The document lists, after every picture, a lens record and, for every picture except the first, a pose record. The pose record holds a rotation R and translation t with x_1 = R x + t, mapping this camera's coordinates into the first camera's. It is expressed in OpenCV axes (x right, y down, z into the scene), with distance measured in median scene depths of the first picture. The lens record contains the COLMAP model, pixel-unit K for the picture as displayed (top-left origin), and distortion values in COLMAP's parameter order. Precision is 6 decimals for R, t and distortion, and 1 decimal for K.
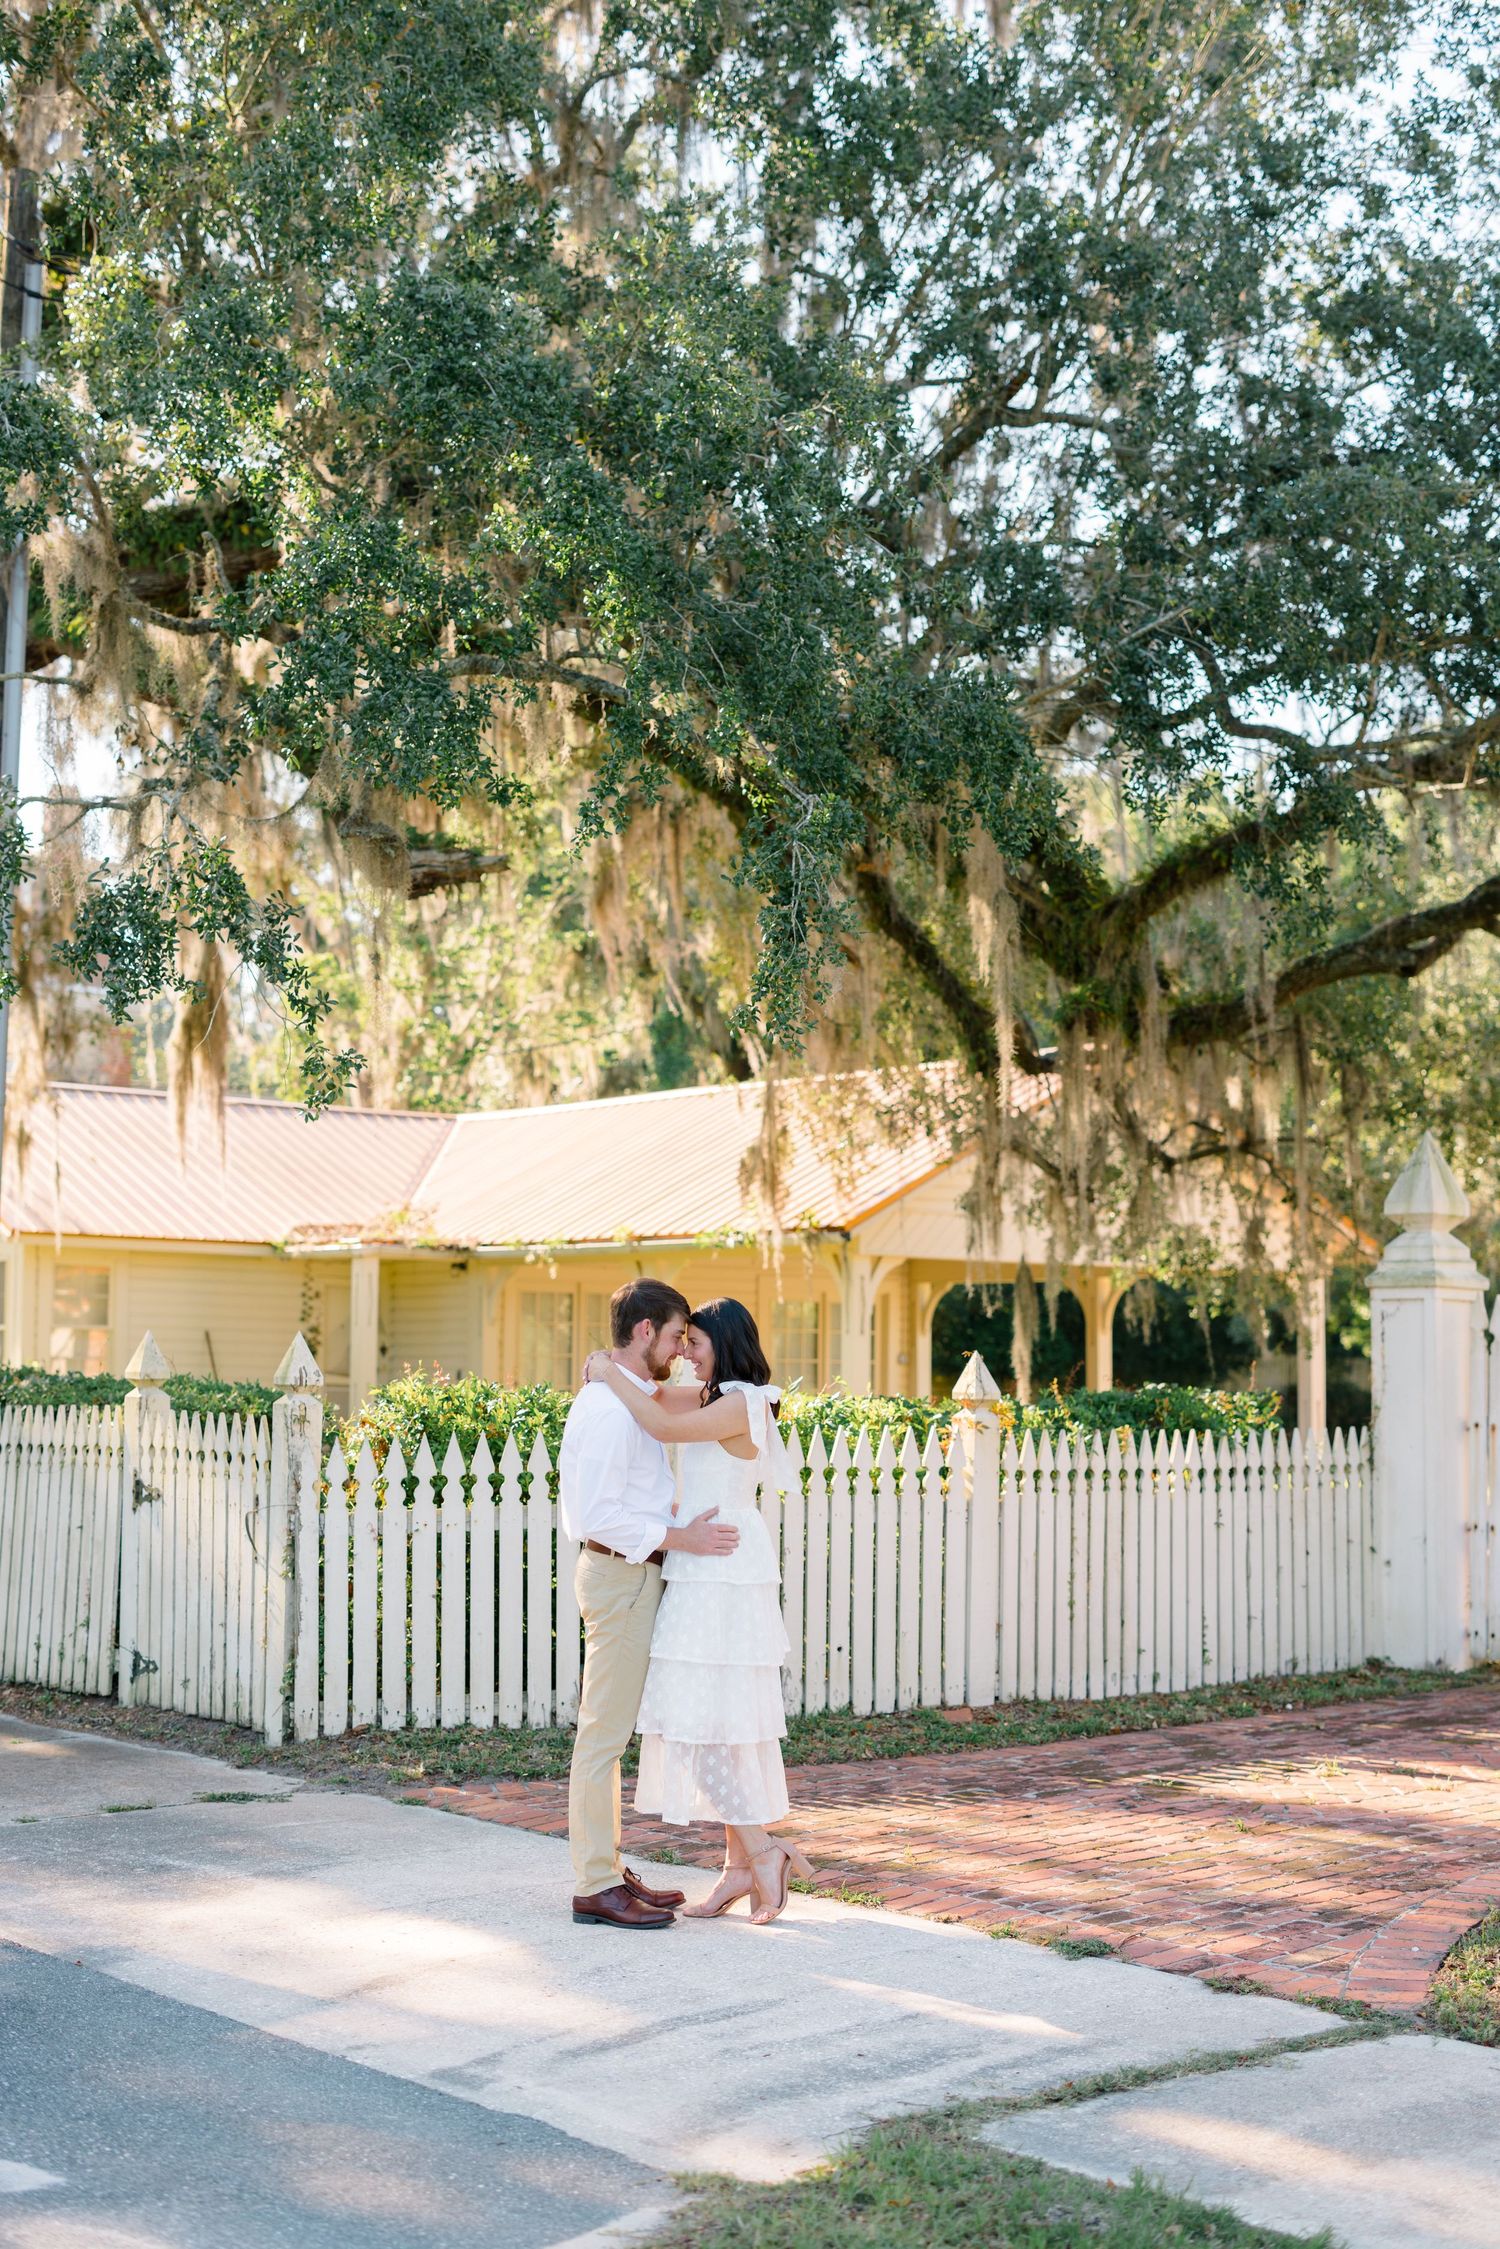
lens RADIAL K [[3090.2, 0, 750.0], [0, 3090.2, 1124.5], [0, 0, 1]] dist [0.021070, 0.056759]
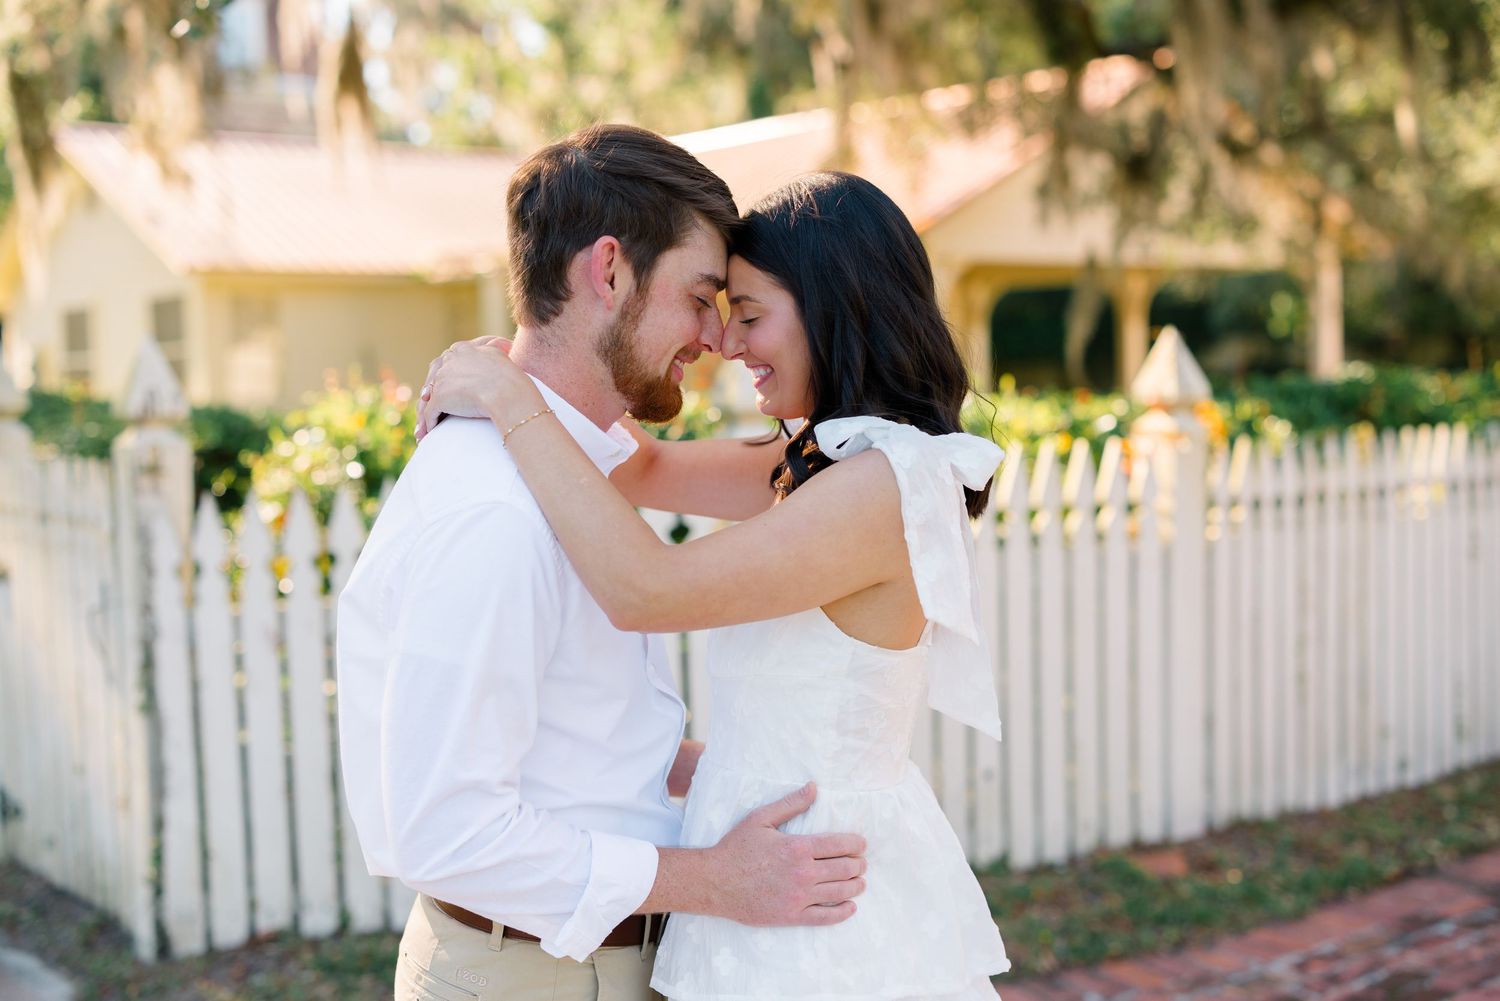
lens RADIAL K [[2061.0, 0, 750.0], [0, 2061.0, 500.5], [0, 0, 1]] dist [0.021070, 0.056759]
pose [[0.998918, -0.030924, -0.034743, -0.005949], [0.035617, 0.988967, 0.143793, 0.043760], [0.029913, -0.144875, 0.988998, 0.567200]]
